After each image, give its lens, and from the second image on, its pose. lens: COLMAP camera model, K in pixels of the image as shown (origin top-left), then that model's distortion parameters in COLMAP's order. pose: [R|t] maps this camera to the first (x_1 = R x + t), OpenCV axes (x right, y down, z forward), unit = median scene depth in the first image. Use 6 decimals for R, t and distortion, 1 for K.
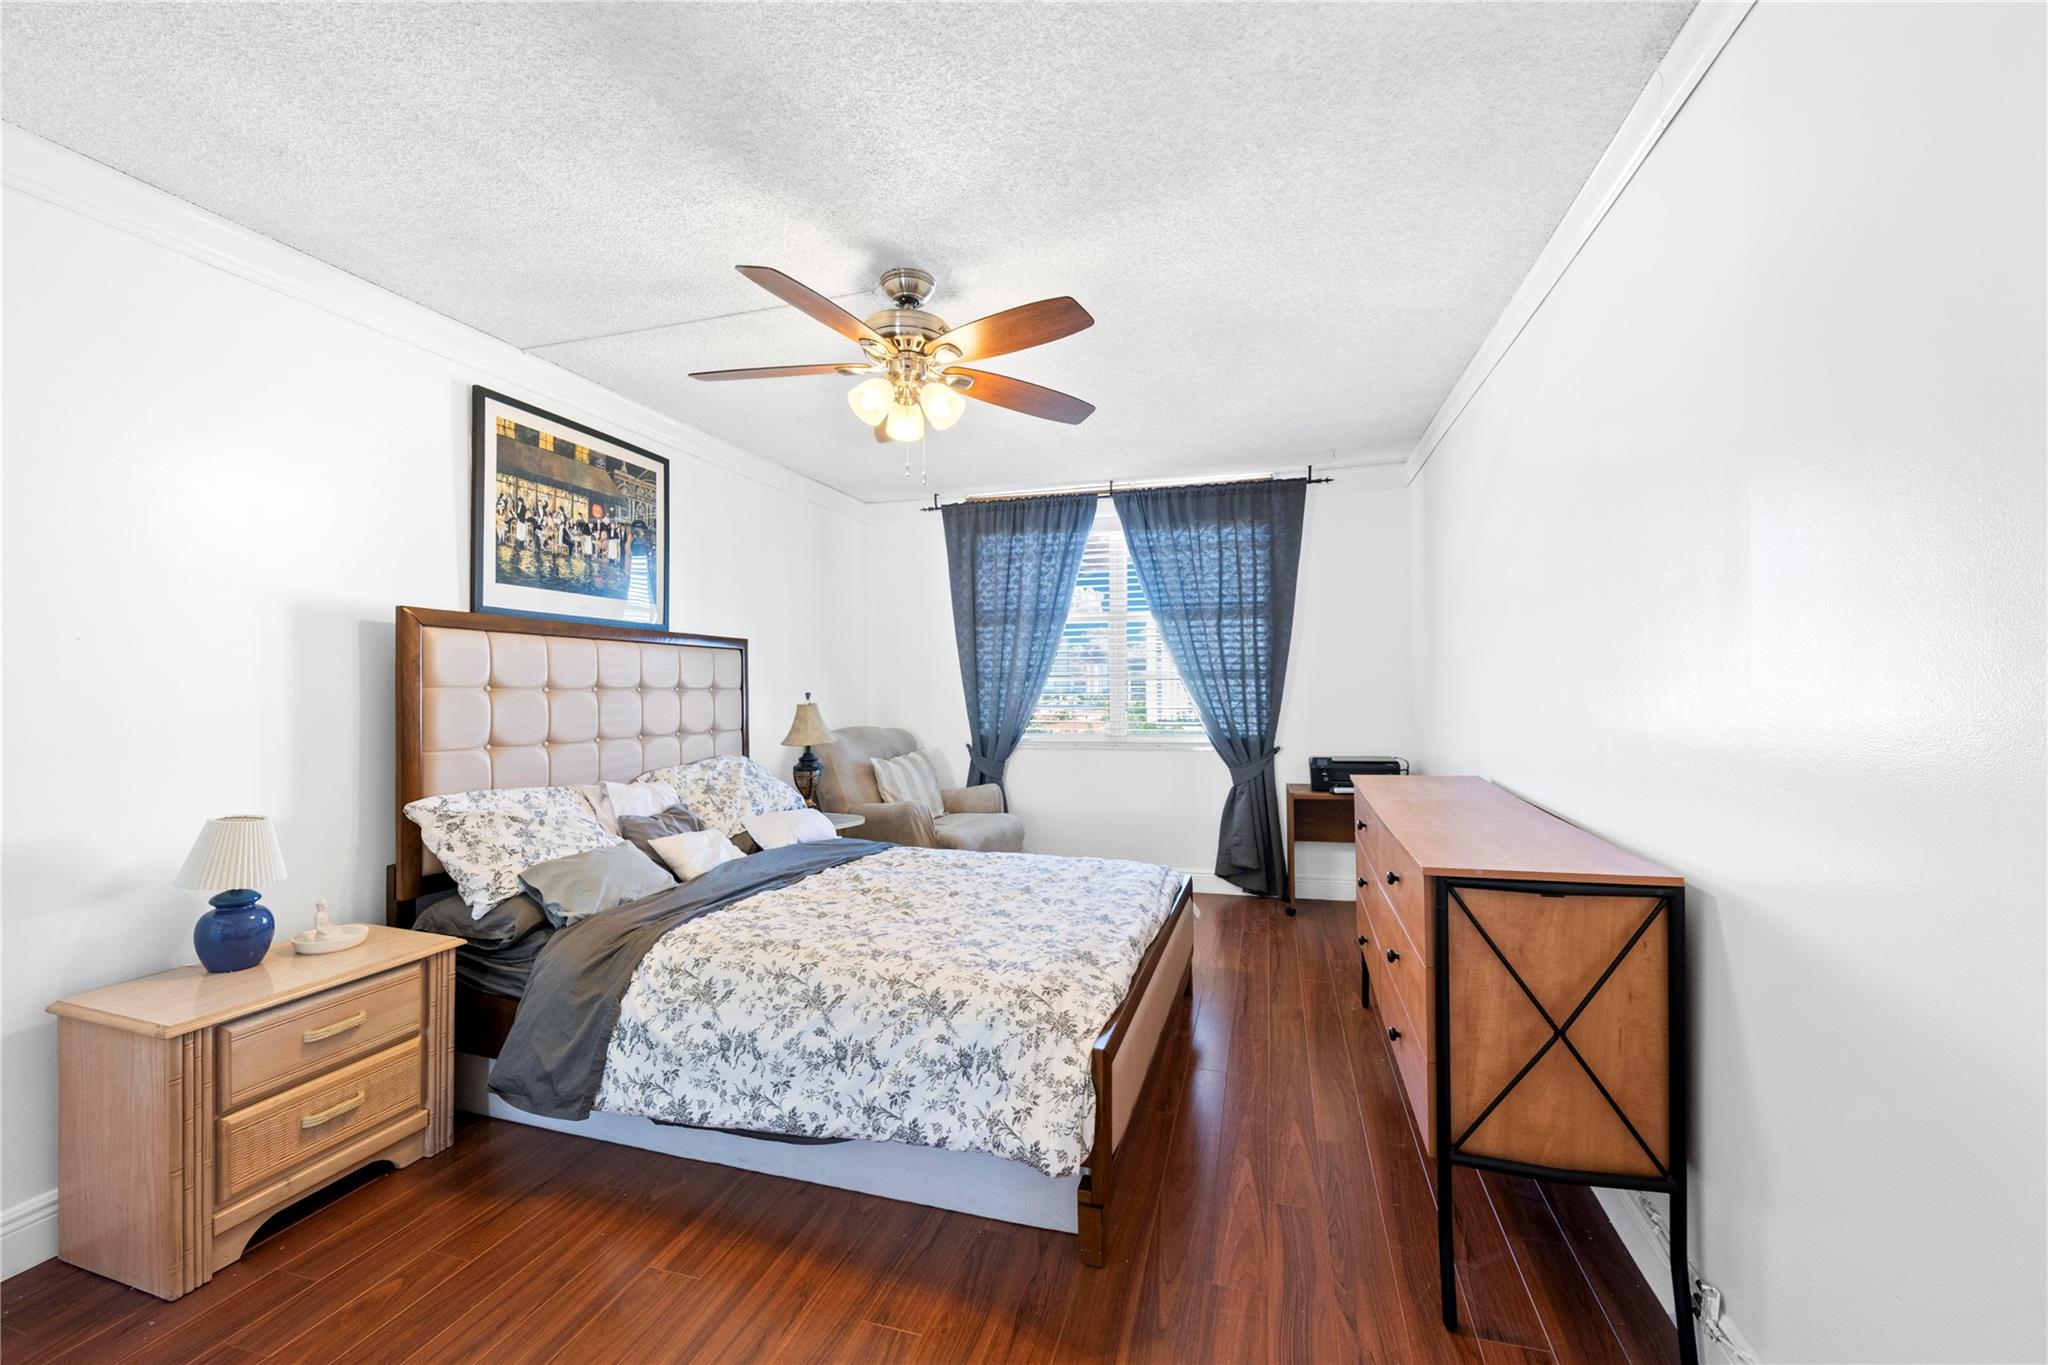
lens RADIAL K [[820.3, 0, 1027.1], [0, 820.3, 675.8], [0, 0, 1]] dist [0.005697, -0.005264]
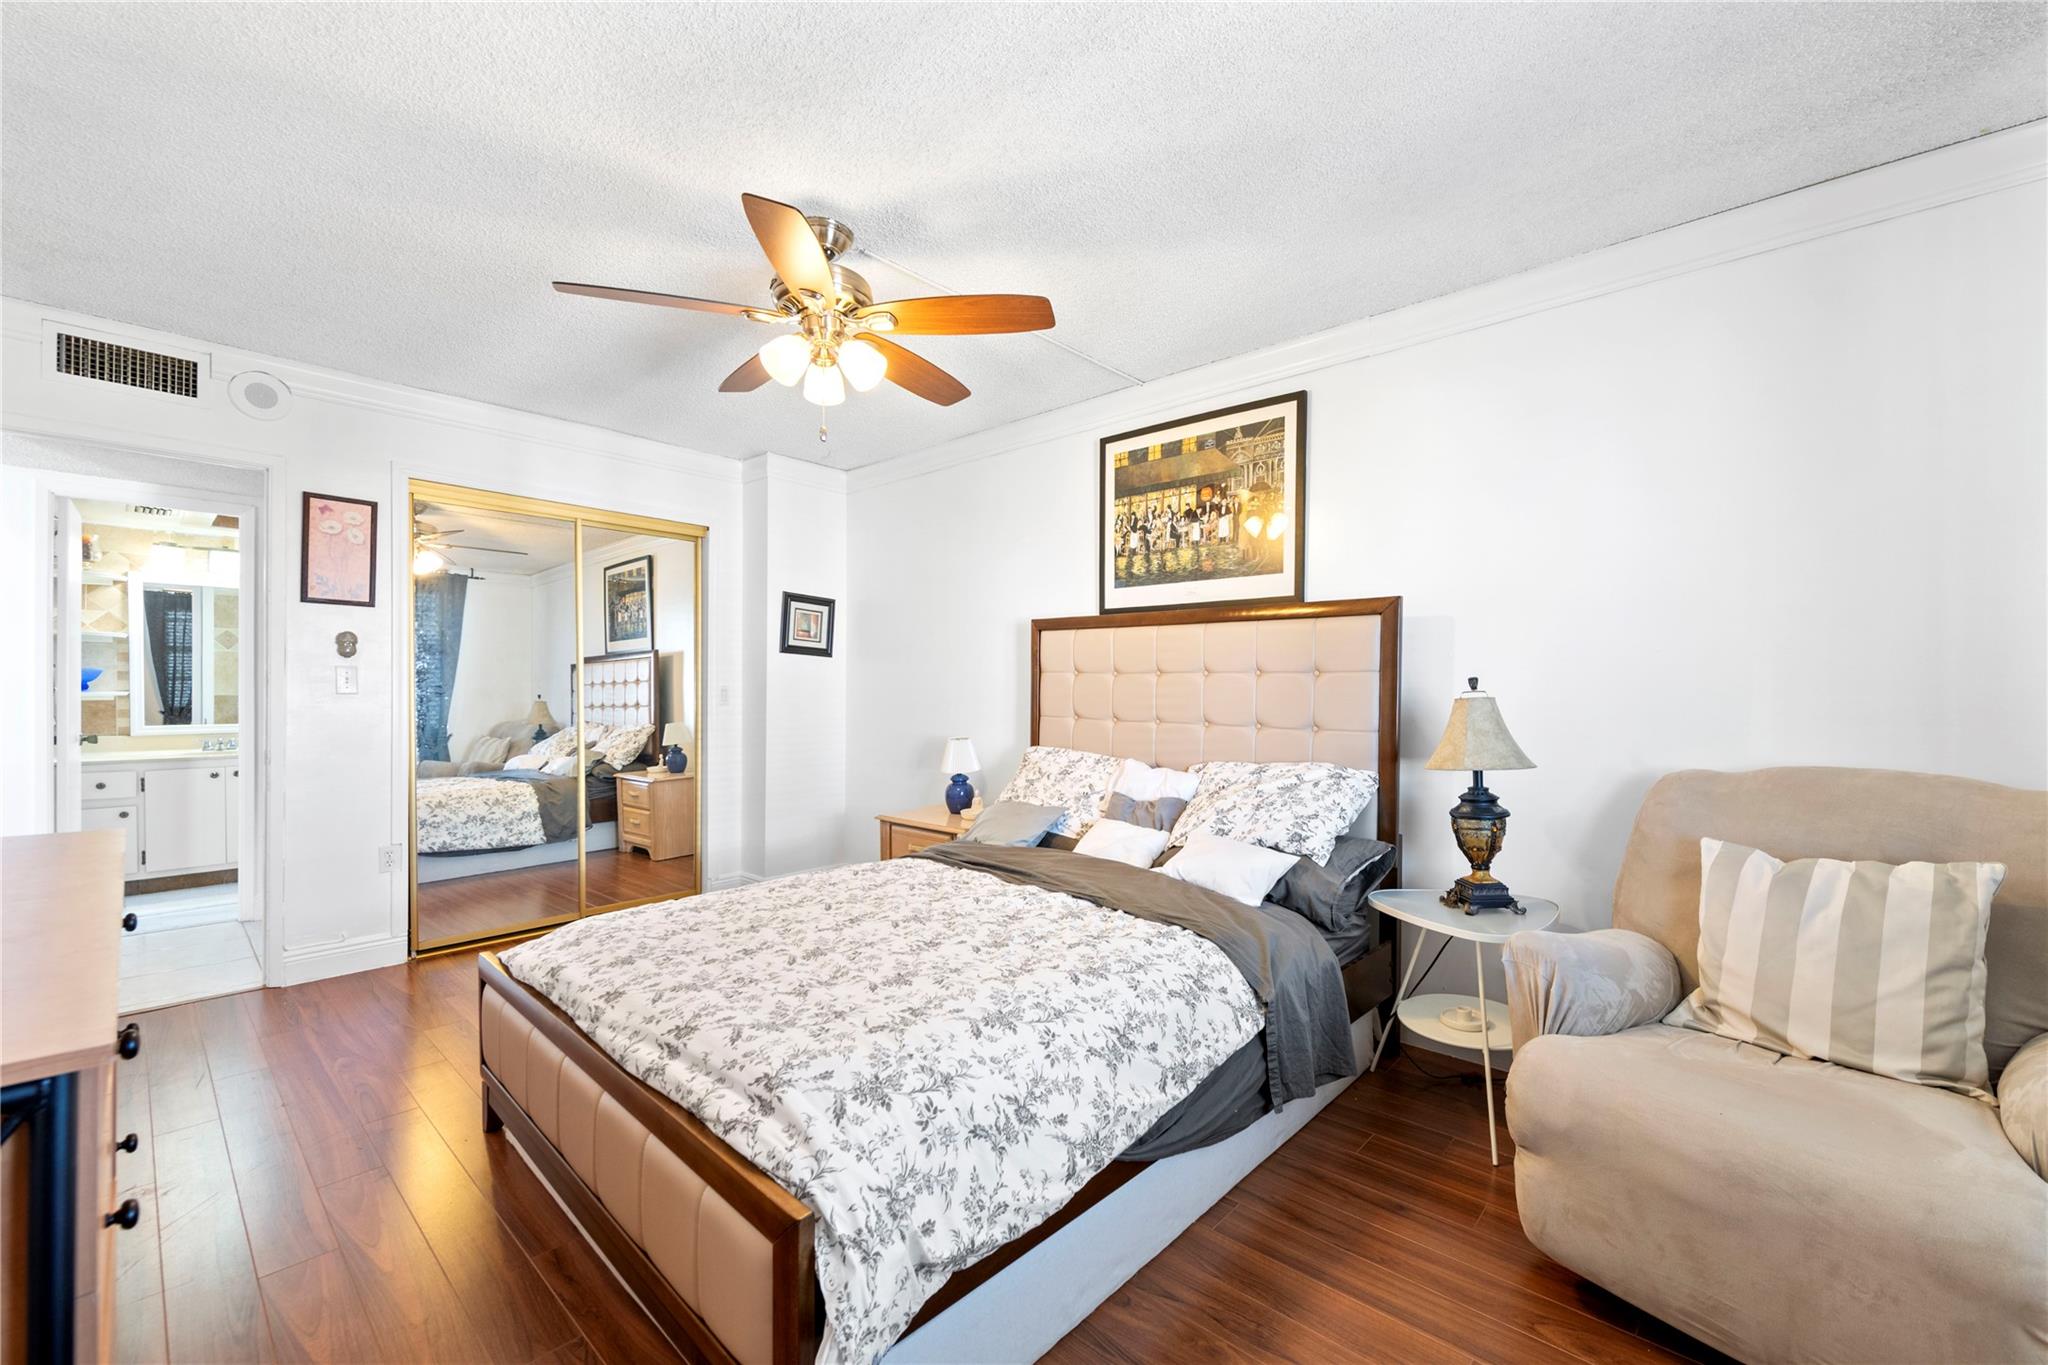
lens RADIAL K [[820.3, 0, 1027.1], [0, 820.3, 675.8], [0, 0, 1]] dist [0.005697, -0.005264]
pose [[-0.441919, 0.007625, -0.897023, 0.498762], [0.017702, 0.999843, -0.000222, 0.016628], [0.896880, -0.015977, -0.441985, 1.336305]]
